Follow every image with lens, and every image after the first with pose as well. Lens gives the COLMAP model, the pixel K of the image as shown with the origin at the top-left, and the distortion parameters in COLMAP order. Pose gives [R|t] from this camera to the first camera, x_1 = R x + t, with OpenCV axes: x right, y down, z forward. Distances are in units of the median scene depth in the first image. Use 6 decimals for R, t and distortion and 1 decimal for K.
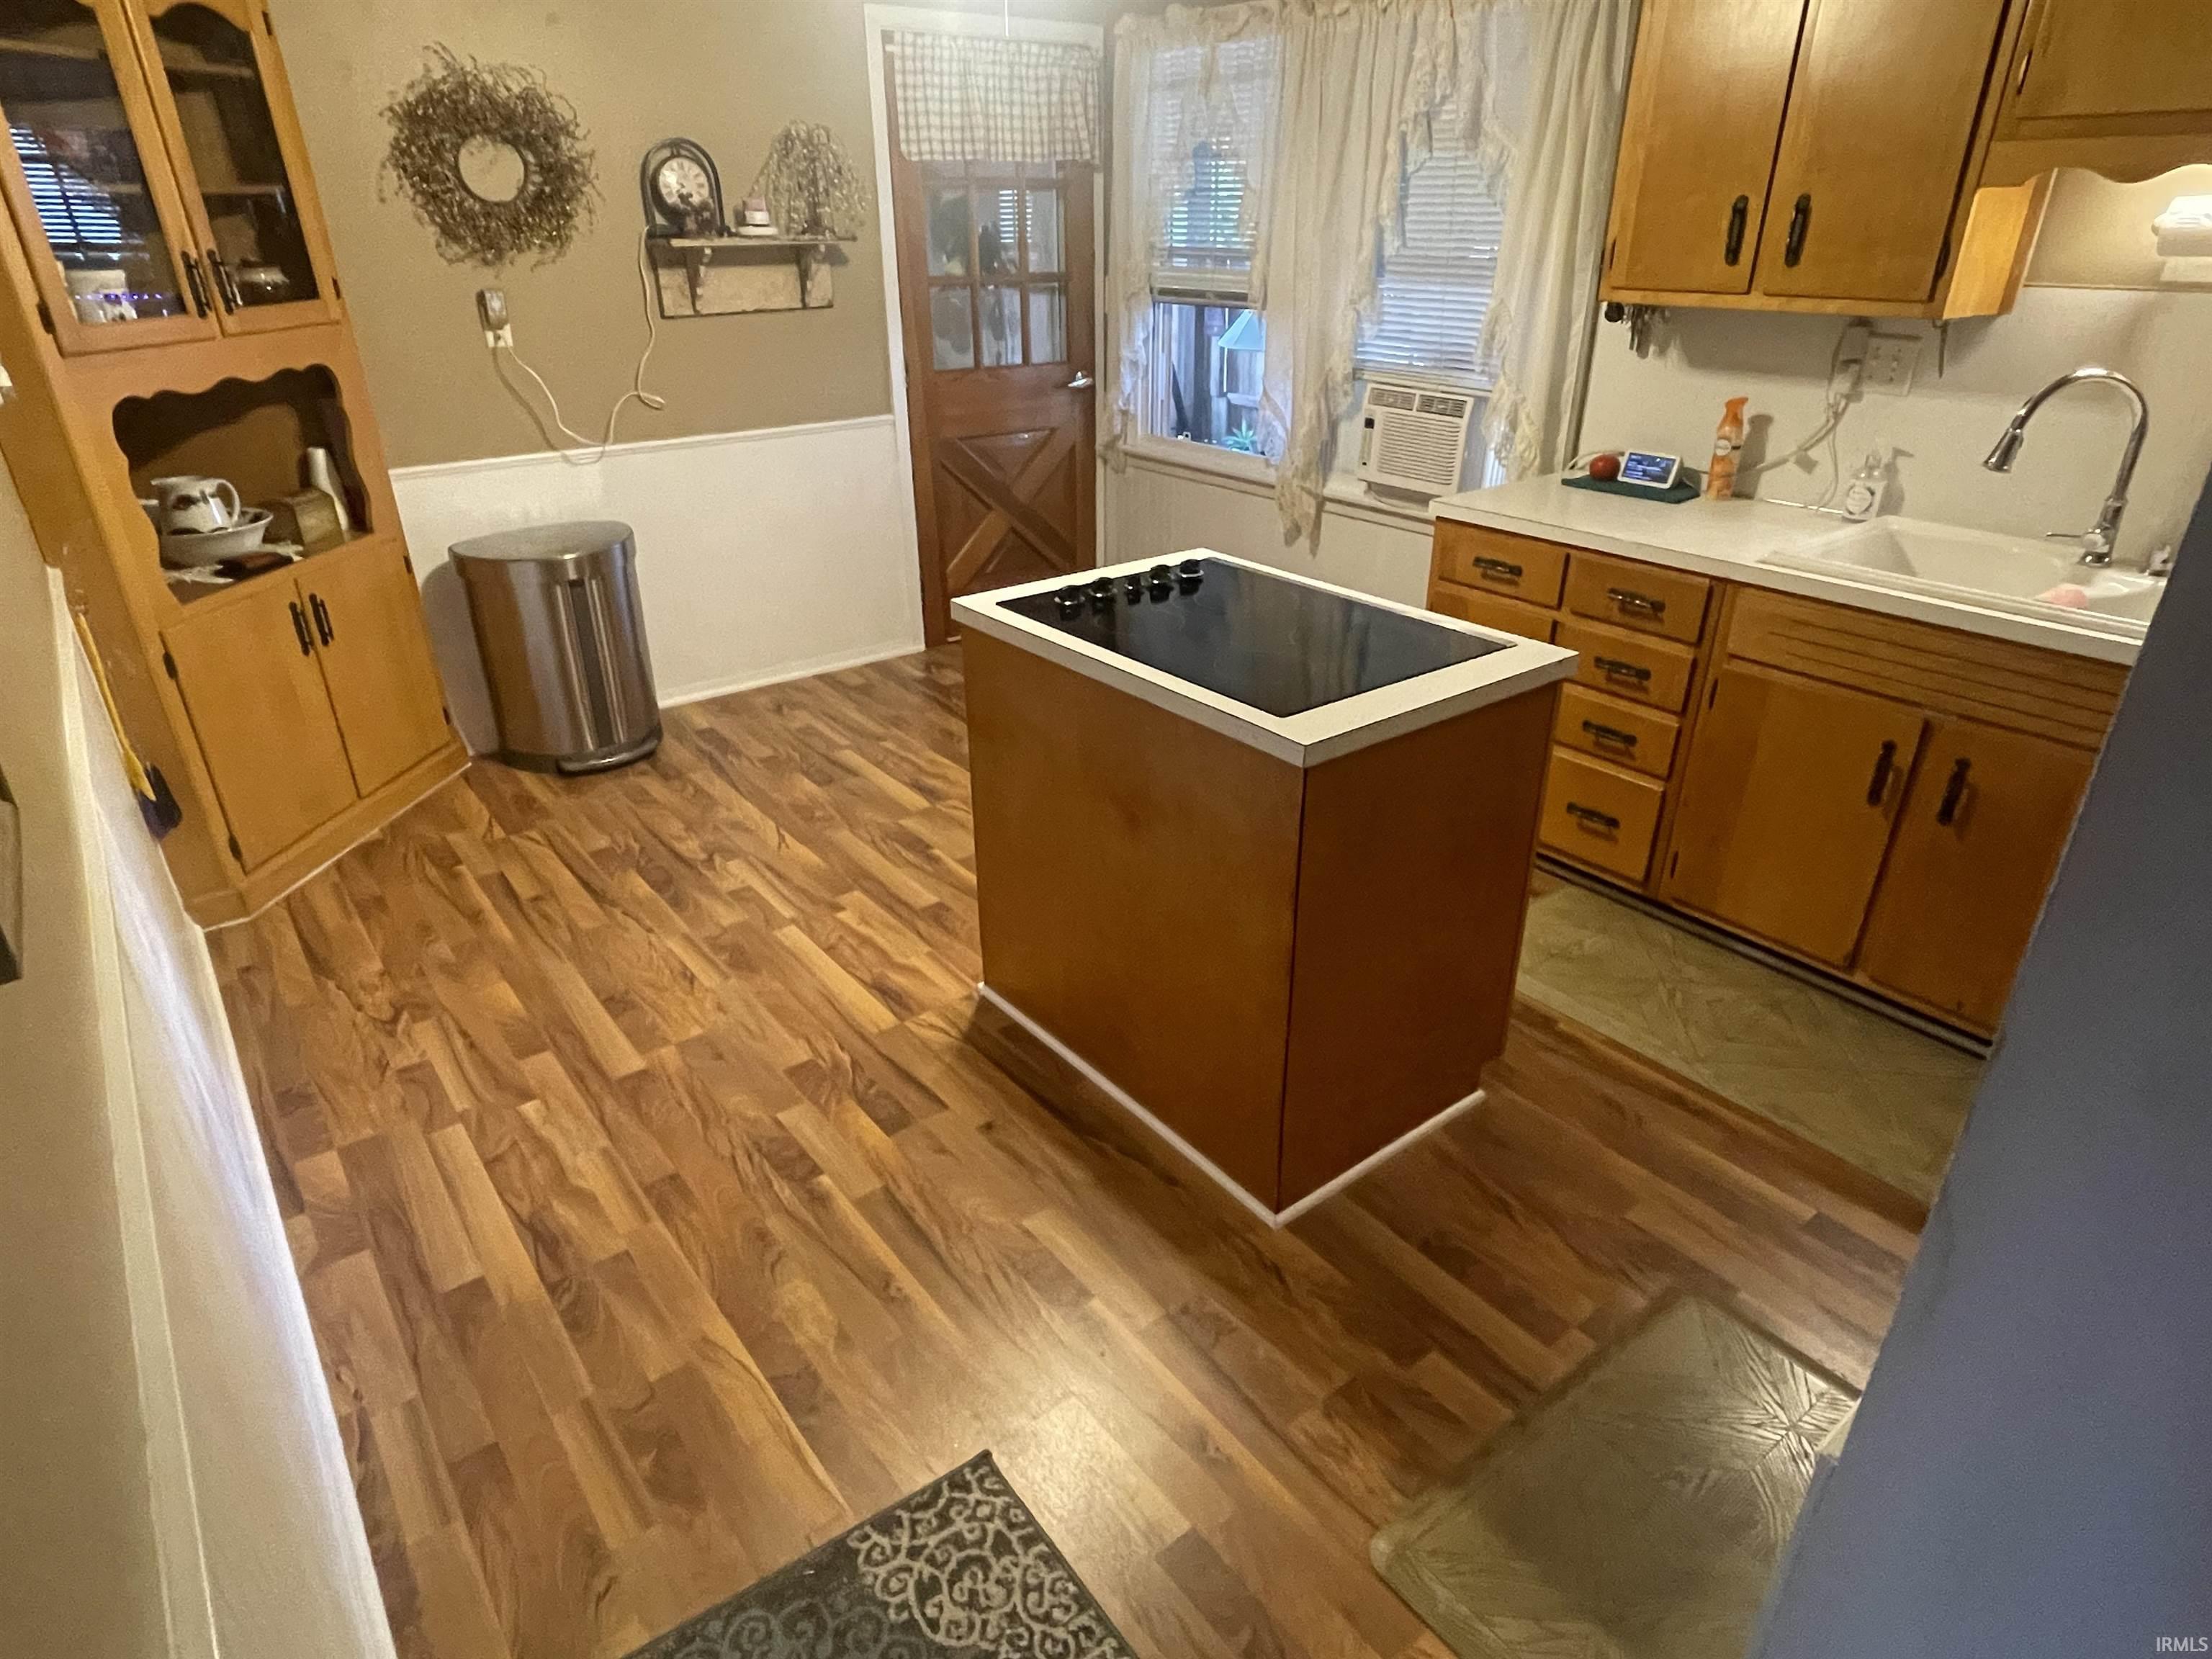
lens RADIAL K [[1253.9, 0, 1121.4], [0, 1253.9, 831.5], [0, 0, 1]] dist [-0.002932, -0.000663]
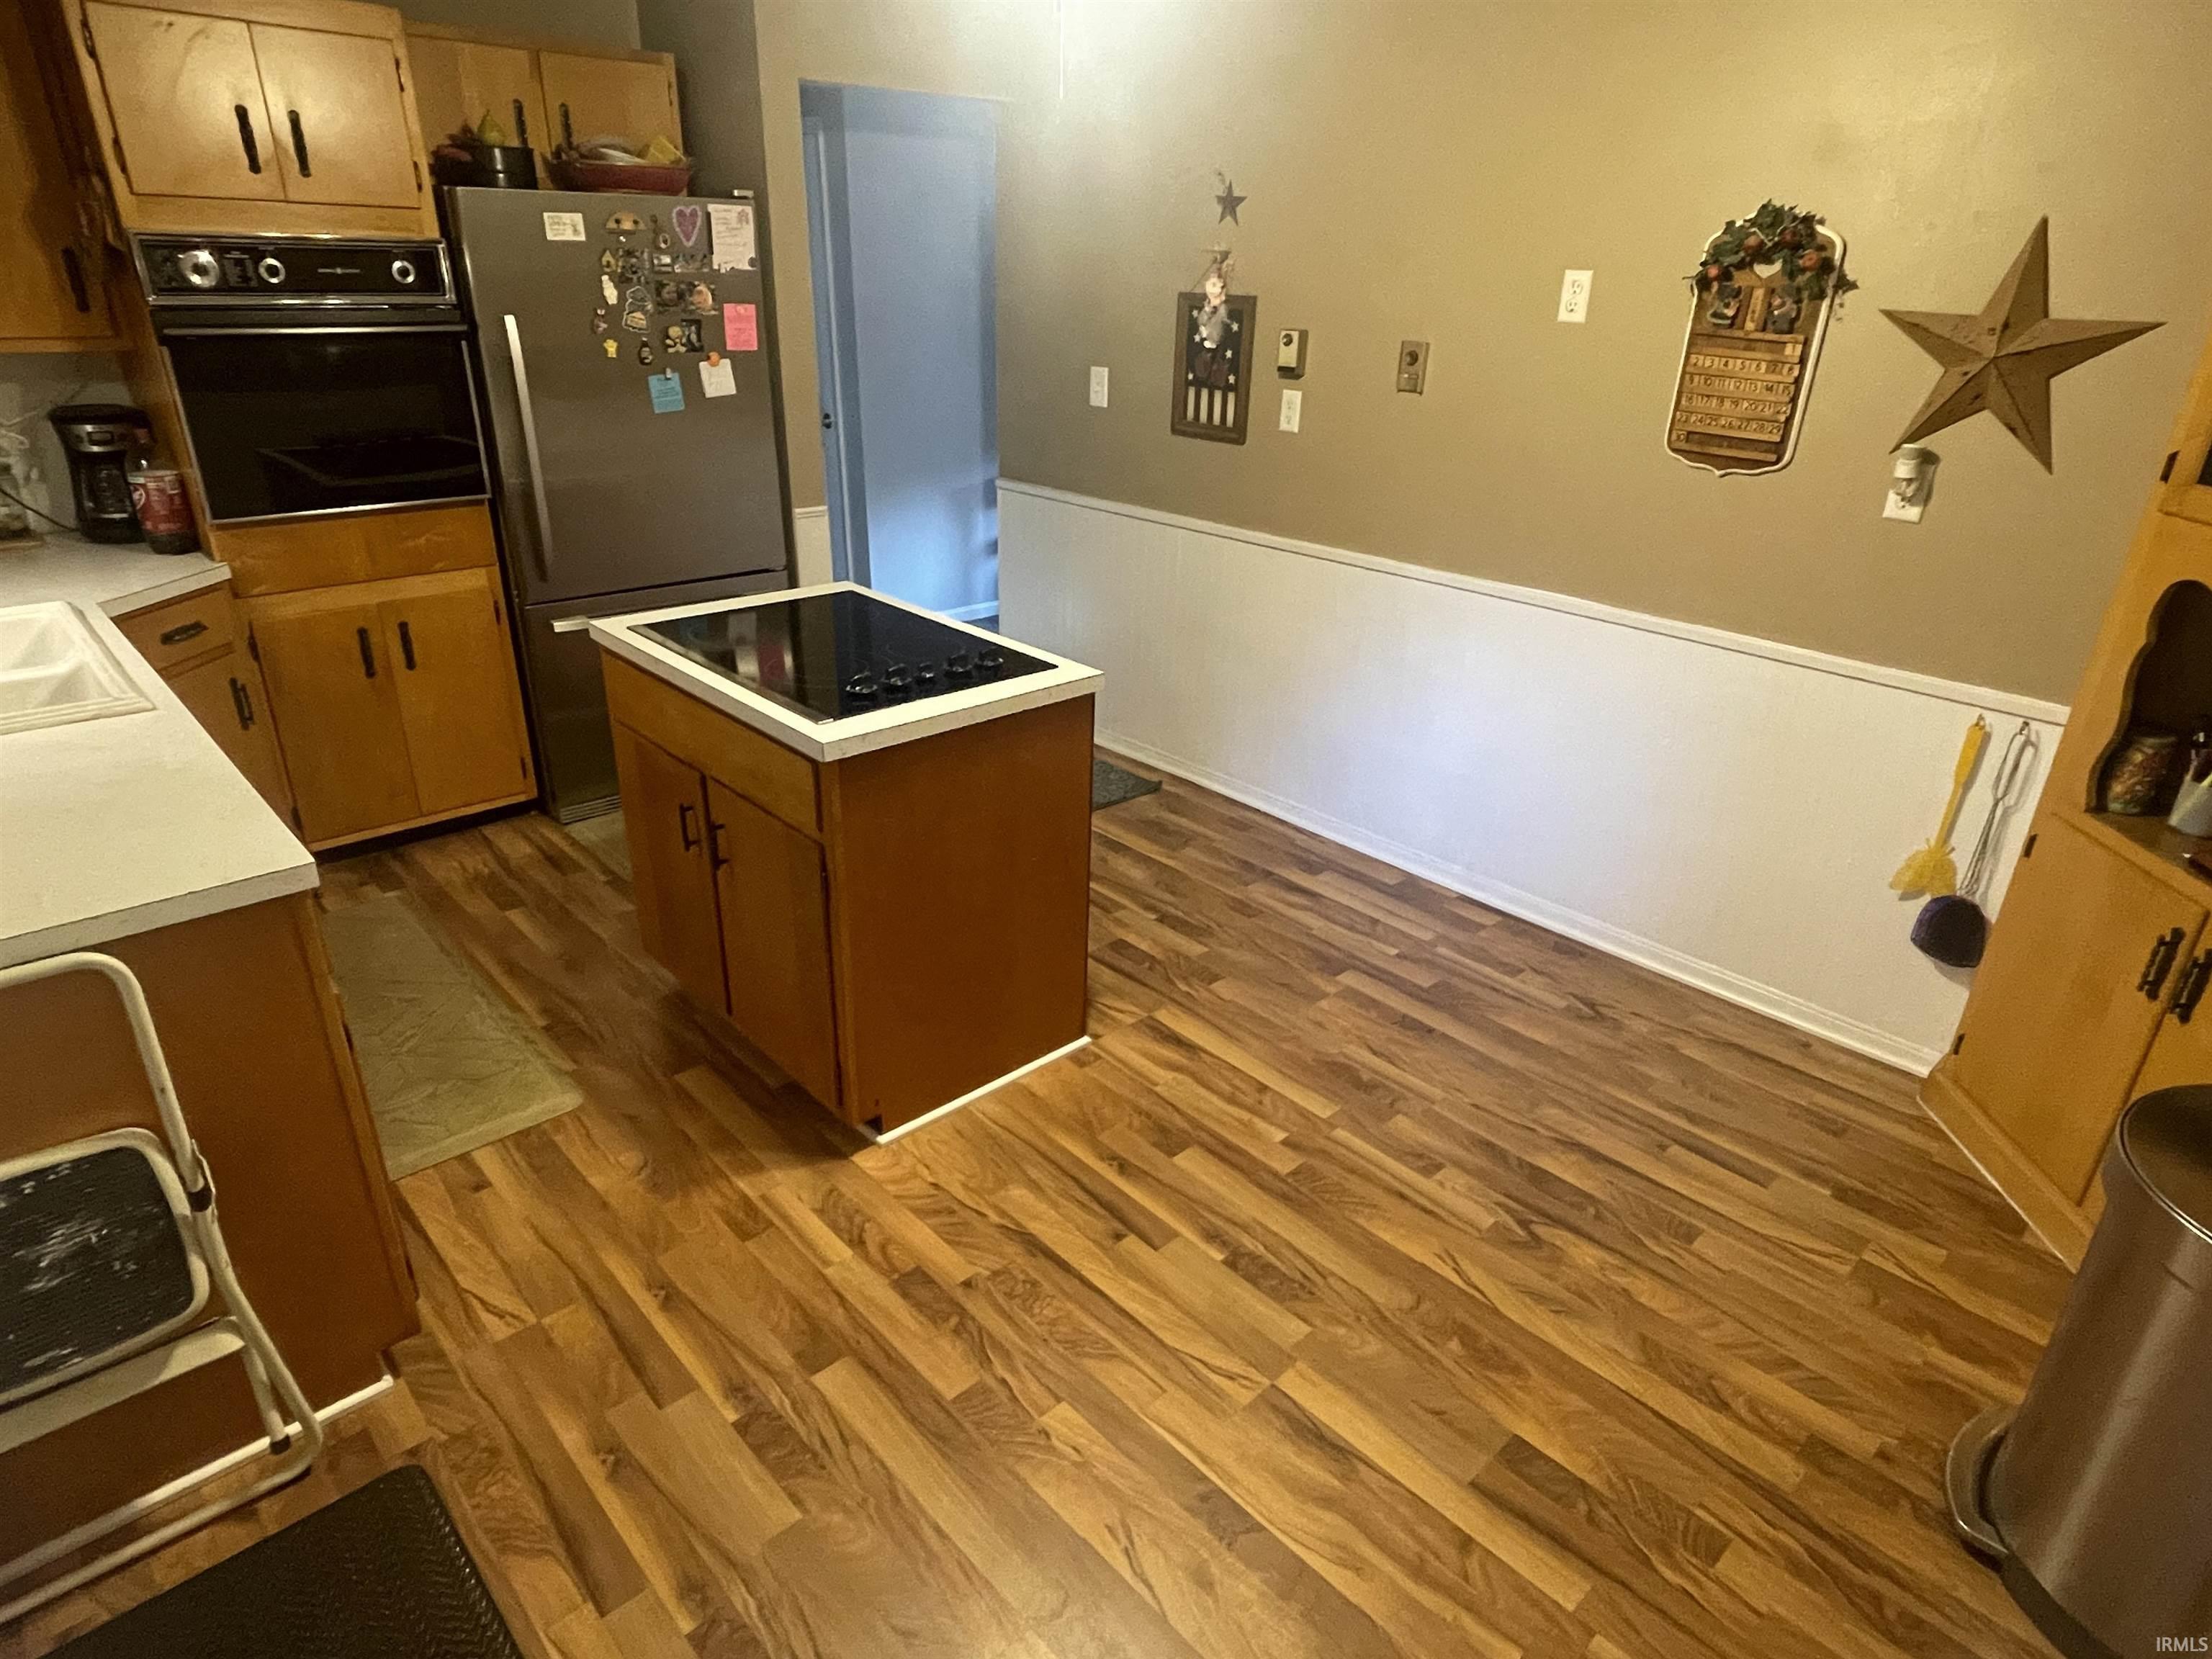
lens RADIAL K [[1253.9, 0, 1118.5], [0, 1253.9, 827.5], [0, 0, 1]] dist [-0.002932, -0.000663]
pose [[-0.995039, 0.015745, -0.098234, -0.036738], [-0.067134, 0.622438, 0.779785, -0.753440], [0.073422, 0.782511, -0.618293, 1.425452]]
